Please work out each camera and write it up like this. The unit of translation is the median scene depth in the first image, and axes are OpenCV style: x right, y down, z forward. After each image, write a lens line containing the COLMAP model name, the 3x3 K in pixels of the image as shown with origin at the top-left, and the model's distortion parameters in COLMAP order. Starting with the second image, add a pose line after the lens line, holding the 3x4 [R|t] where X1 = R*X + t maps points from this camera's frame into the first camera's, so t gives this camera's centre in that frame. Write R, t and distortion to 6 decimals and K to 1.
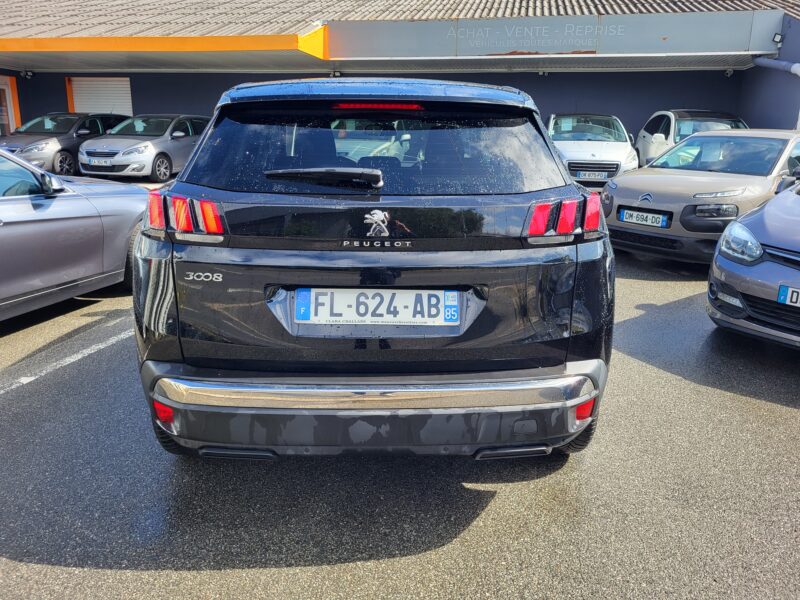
lens RADIAL K [[609.0, 0, 400.0], [0, 609.0, 300.0], [0, 0, 1]] dist [0.010245, -0.004466]
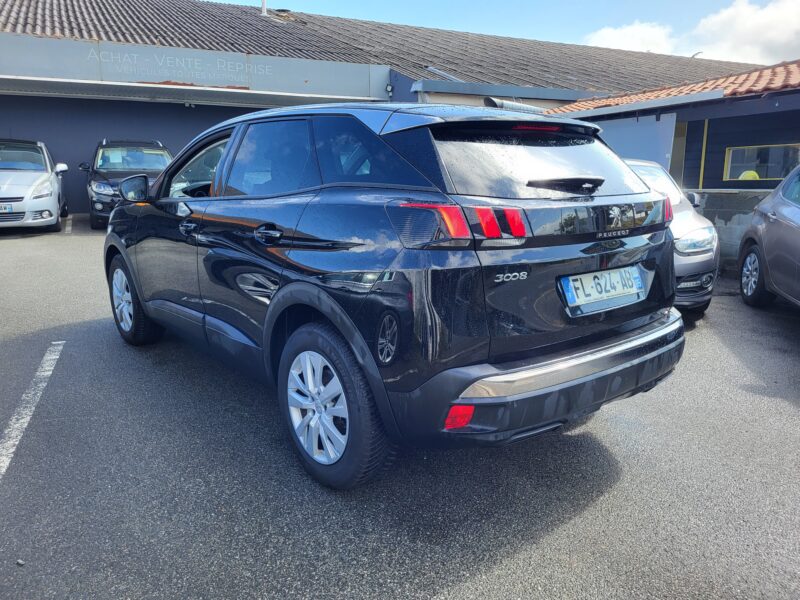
lens RADIAL K [[609.0, 0, 400.0], [0, 609.0, 300.0], [0, 0, 1]] dist [0.010245, -0.004466]
pose [[0.787962, -0.136351, 0.600437, -0.939670], [0.167017, 0.985943, 0.004714, -0.029096], [-0.592640, 0.096569, 0.799658, 0.198243]]
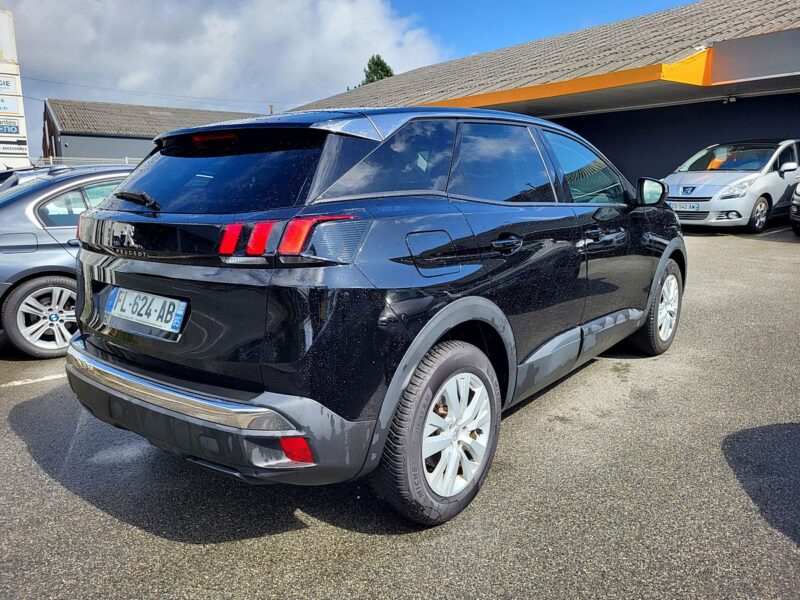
lens RADIAL K [[609.0, 0, 400.0], [0, 609.0, 300.0], [0, 0, 1]] dist [0.010245, -0.004466]
pose [[0.768134, 0.112803, -0.630274, 0.885646], [-0.149532, 0.988743, -0.005279, -0.058370], [0.622583, 0.098301, 0.776355, 0.328645]]
